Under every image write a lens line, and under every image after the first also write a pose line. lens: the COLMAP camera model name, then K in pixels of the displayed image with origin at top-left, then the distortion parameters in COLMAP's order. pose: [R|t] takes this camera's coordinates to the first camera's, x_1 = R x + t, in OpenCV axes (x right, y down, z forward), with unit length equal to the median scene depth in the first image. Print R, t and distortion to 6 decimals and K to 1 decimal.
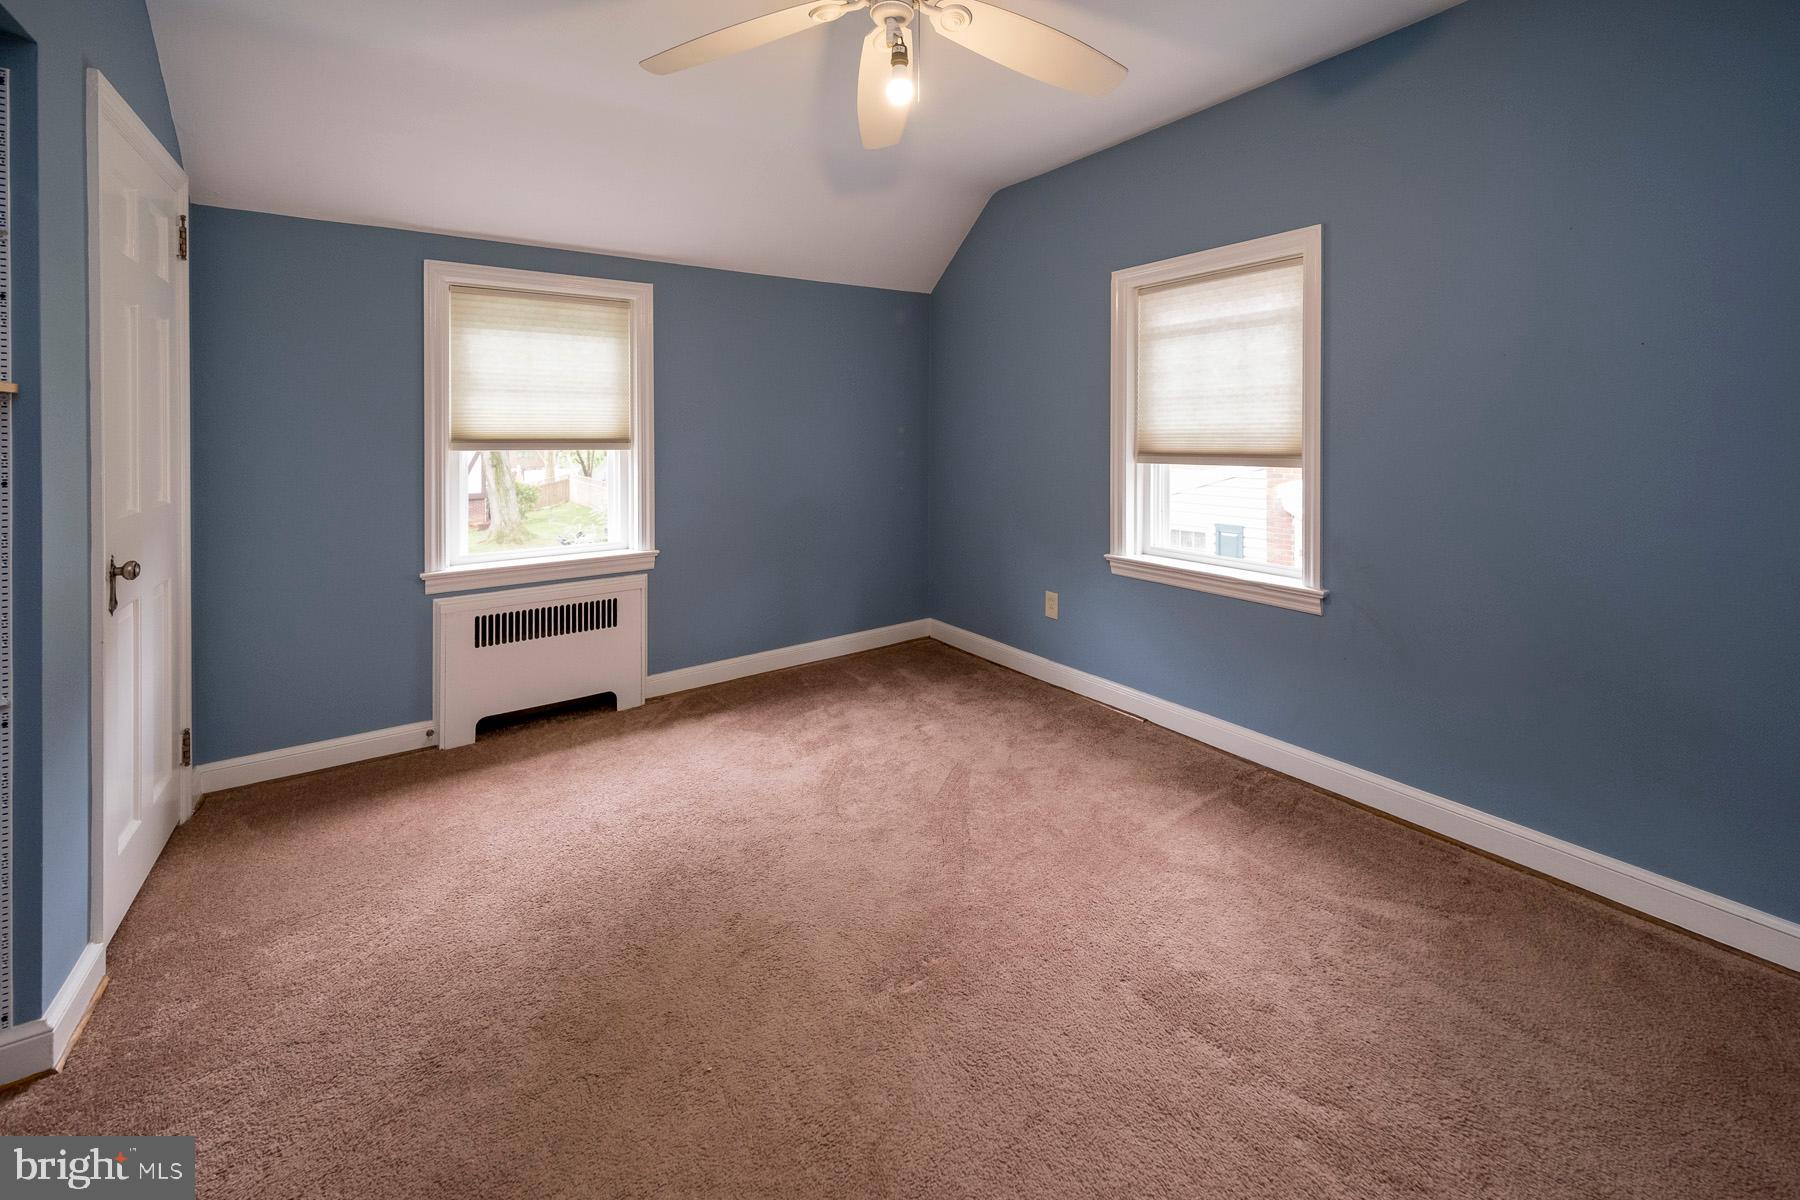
lens RADIAL K [[692.0, 0, 900.0], [0, 692.0, 600.0], [0, 0, 1]] dist [0.017554, -0.000137]
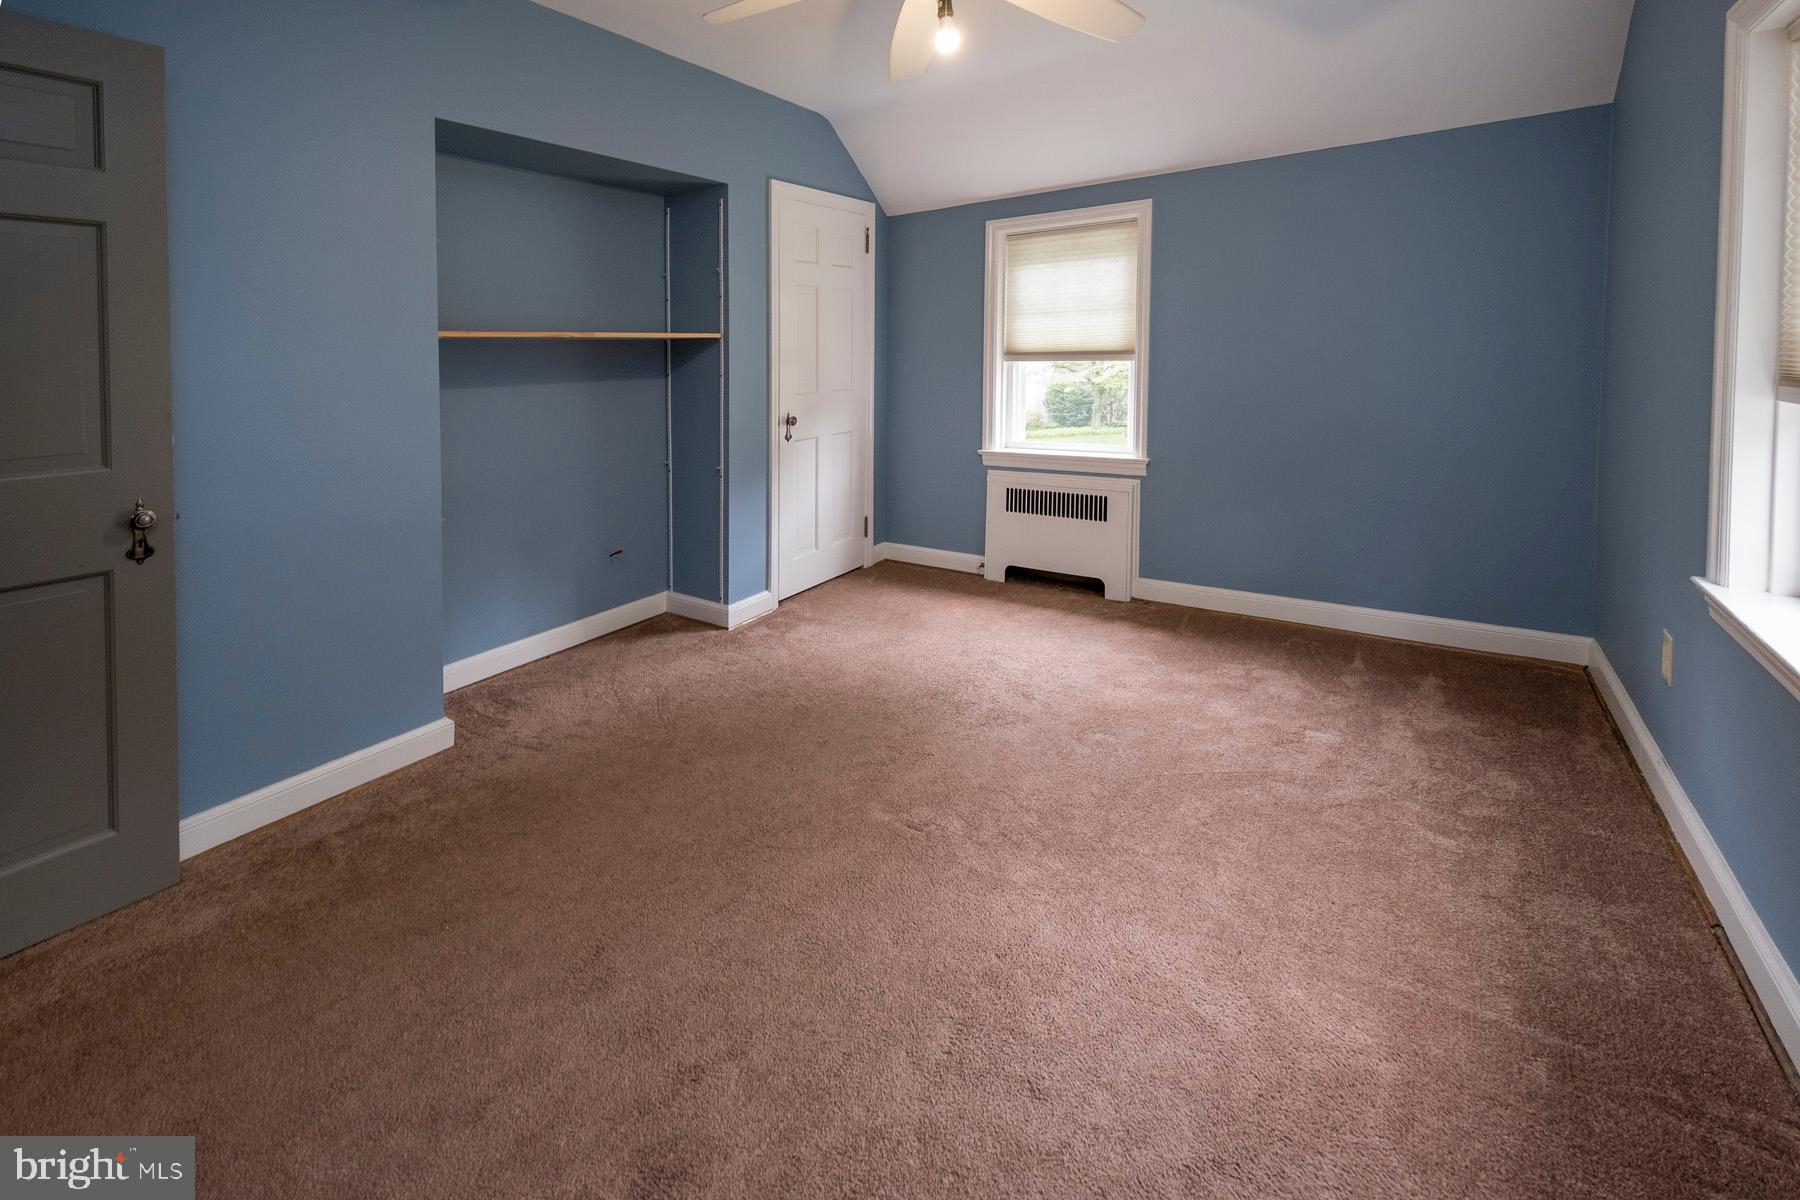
lens RADIAL K [[716.1, 0, 901.9], [0, 716.1, 572.3], [0, 0, 1]] dist [-0.000462, -0.000080]
pose [[0.379759, 0.268720, -0.885197, 0.588553], [-0.196247, 0.958503, 0.206781, -0.067029], [0.904030, 0.095190, 0.416736, 0.269547]]
